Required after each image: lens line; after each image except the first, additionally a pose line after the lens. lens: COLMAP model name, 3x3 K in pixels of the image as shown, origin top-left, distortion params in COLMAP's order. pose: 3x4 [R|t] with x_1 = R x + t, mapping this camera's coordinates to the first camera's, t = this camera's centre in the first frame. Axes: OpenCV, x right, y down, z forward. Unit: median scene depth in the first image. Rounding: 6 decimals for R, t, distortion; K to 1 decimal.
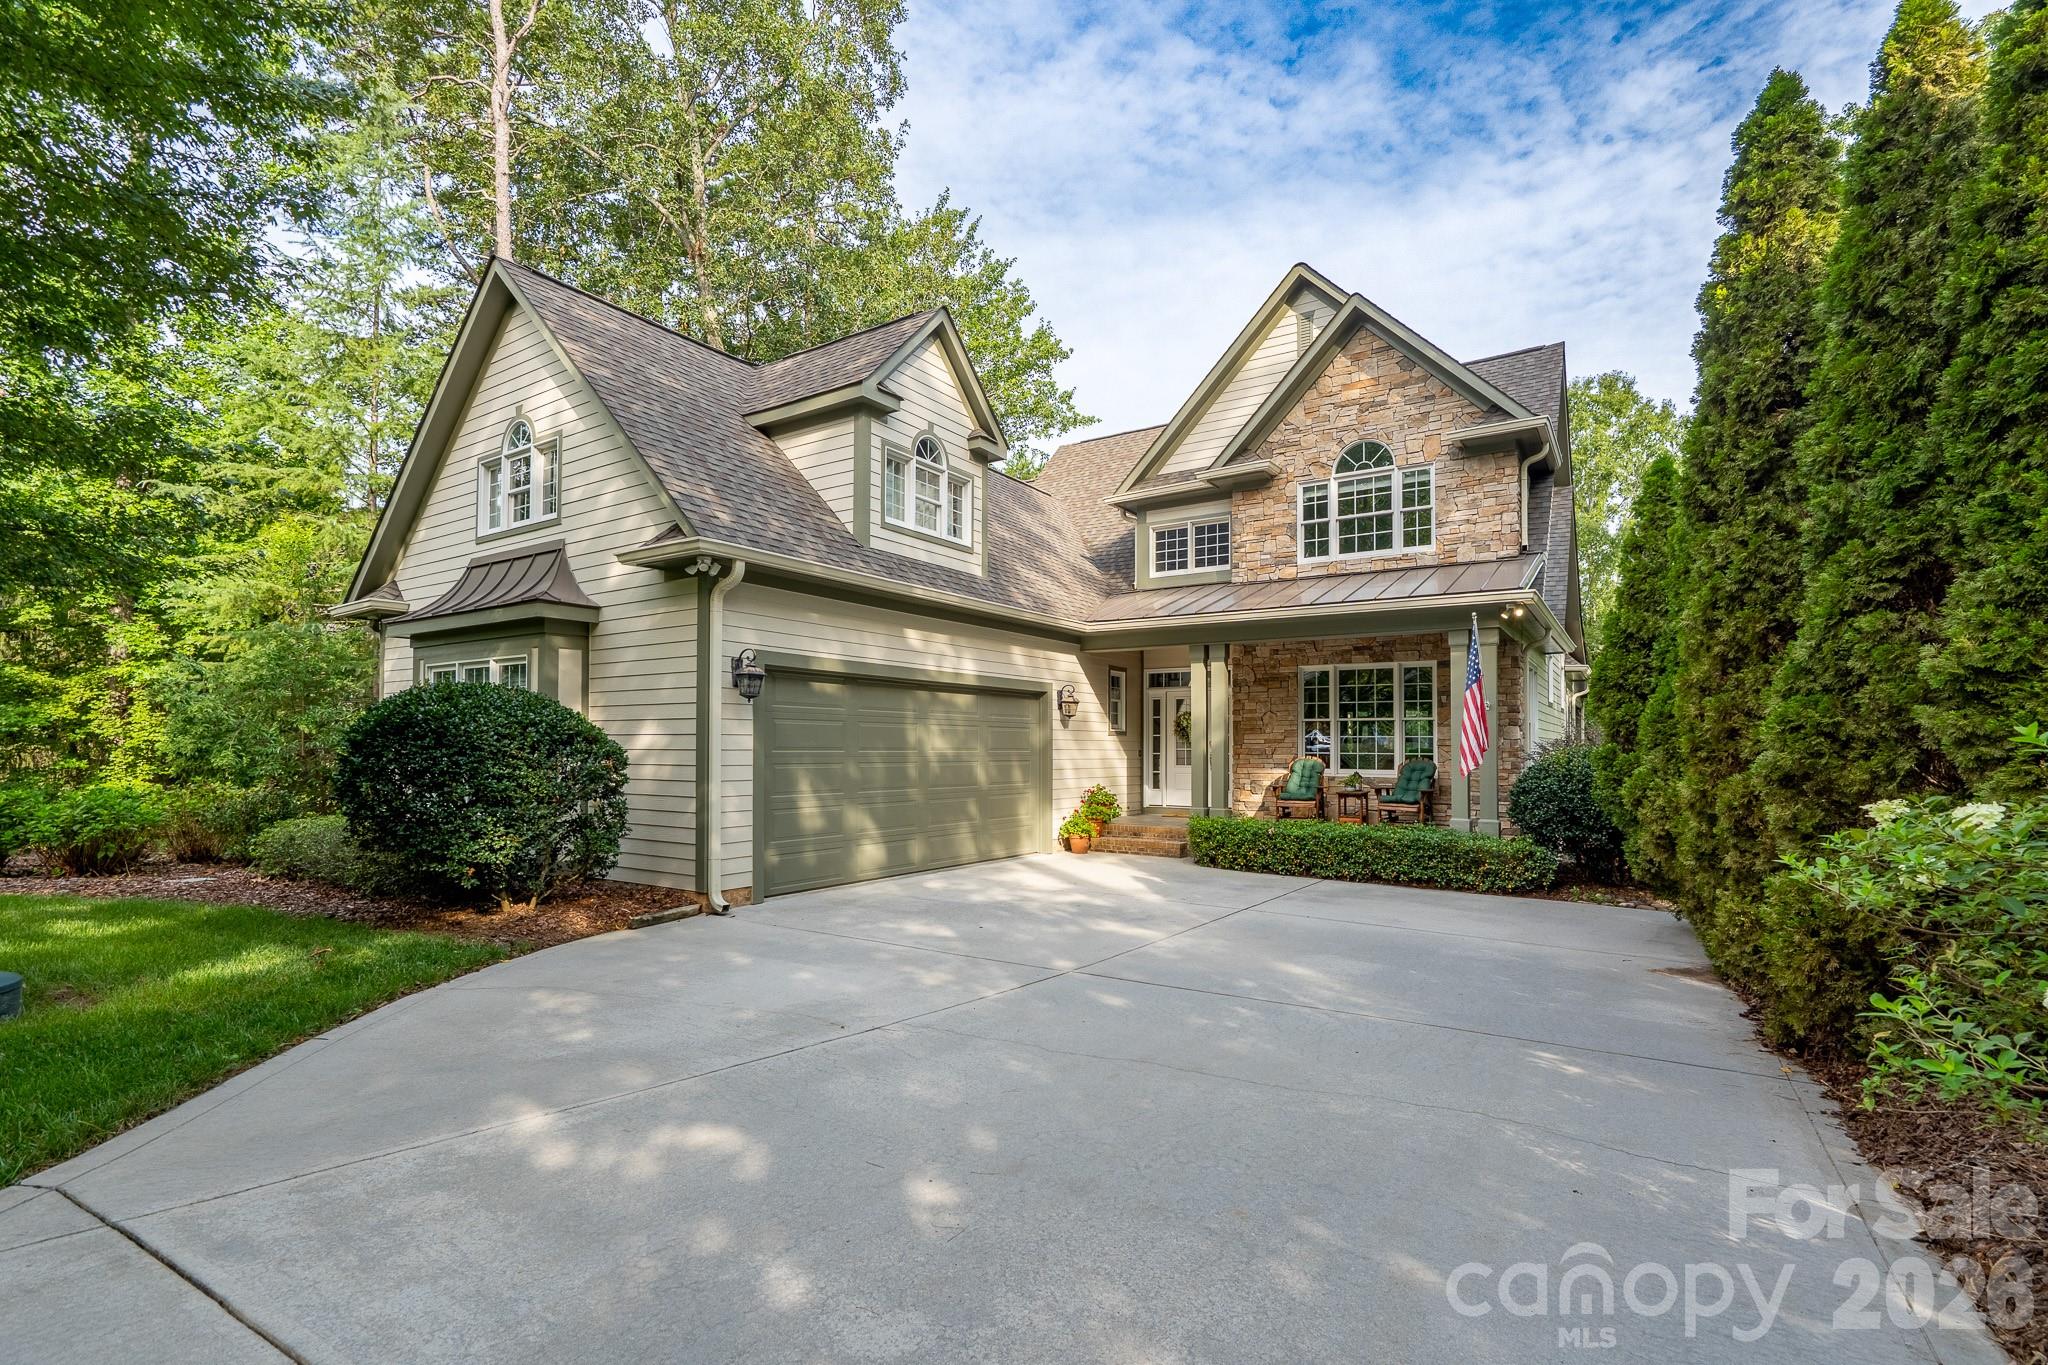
lens RADIAL K [[941.3, 0, 1028.1], [0, 941.3, 744.4], [0, 0, 1]] dist [-0.016148, -0.000277]
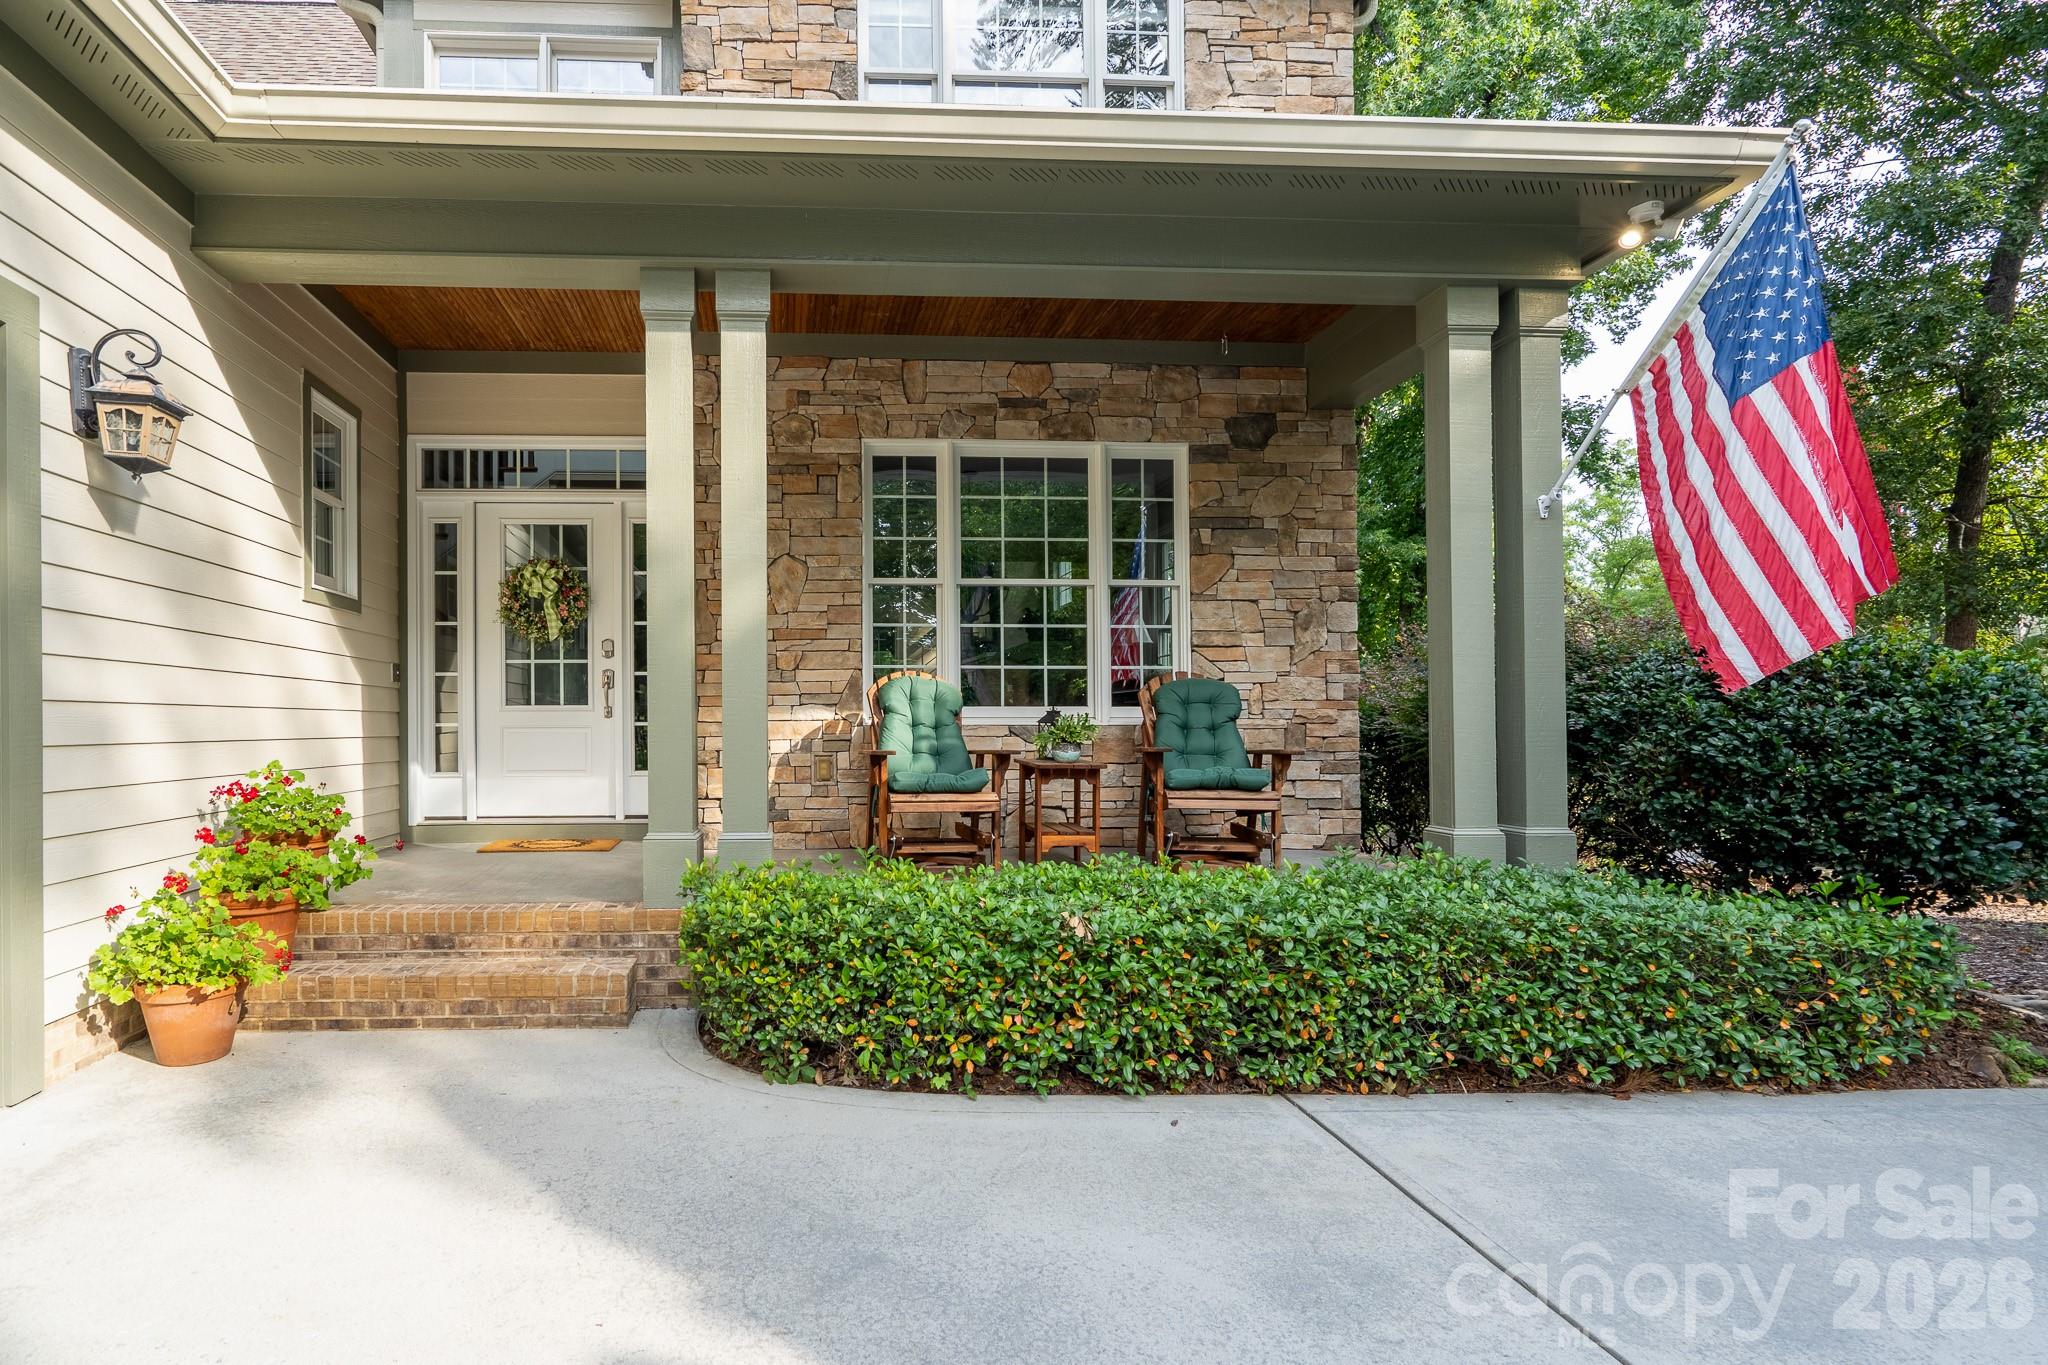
lens RADIAL K [[1136.3, 0, 899.4], [0, 1136.3, 711.8], [0, 0, 1]] dist [-0.004356, -0.000090]
pose [[0.820874, -0.005649, 0.571082, 0.048319], [0.005385, 0.999983, 0.002151, 0.036914], [-0.571084, 0.001309, 0.820890, 0.841894]]
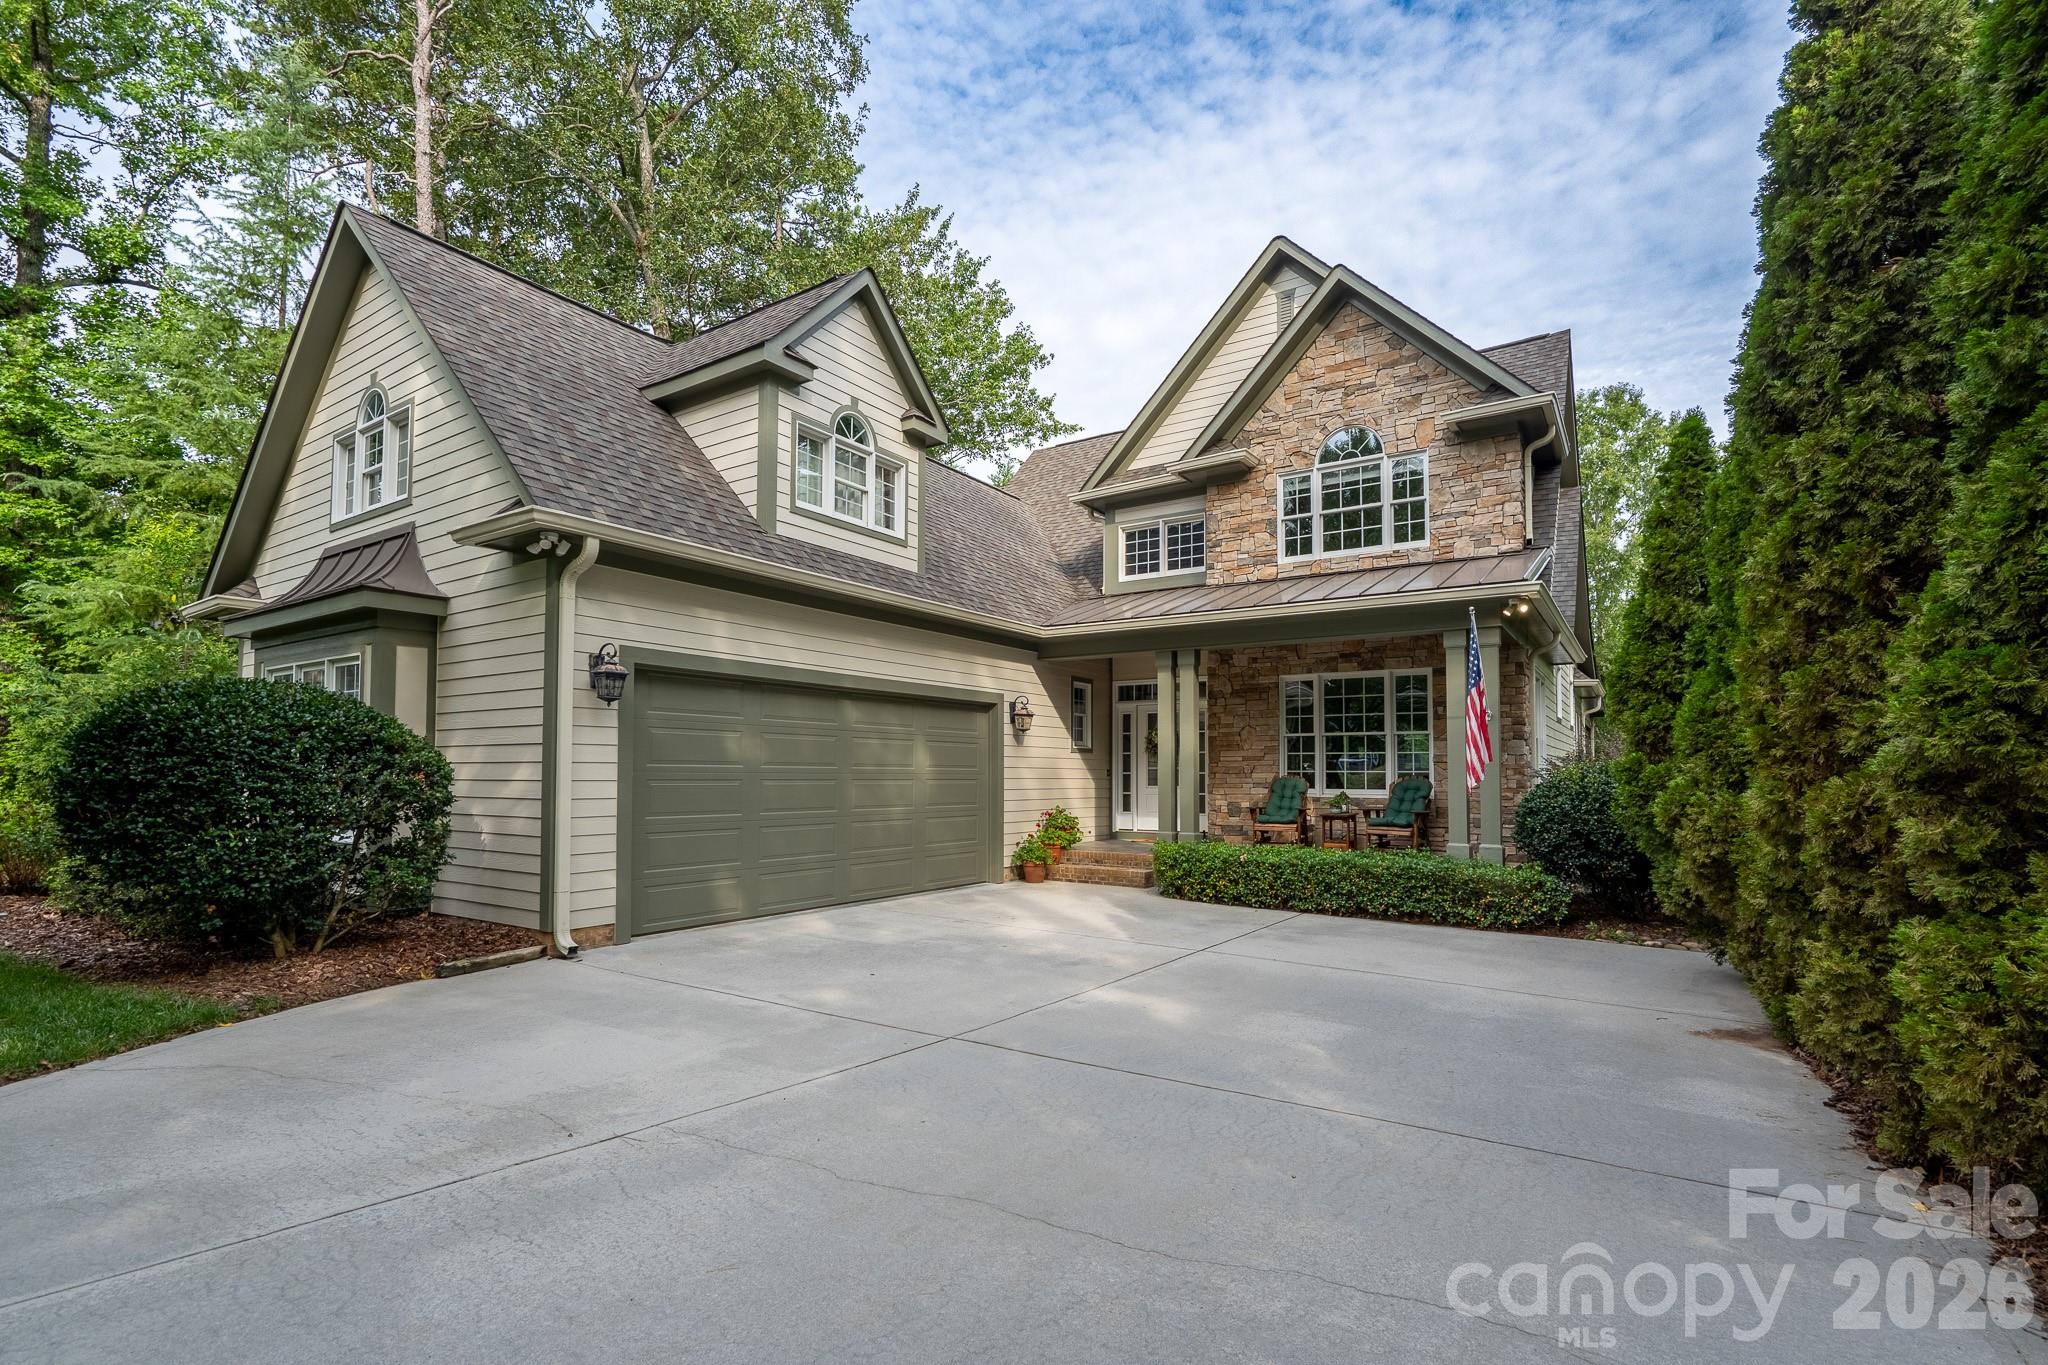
lens RADIAL K [[951.6, 0, 1014.6], [0, 951.6, 755.8], [0, 0, 1]] dist [-0.013735, 0.000857]
pose [[0.999930, -0.002087, -0.011659, 0.058594], [0.001914, 0.999888, -0.014873, 0.009894], [0.011688, 0.014849, 0.999821, 0.111150]]
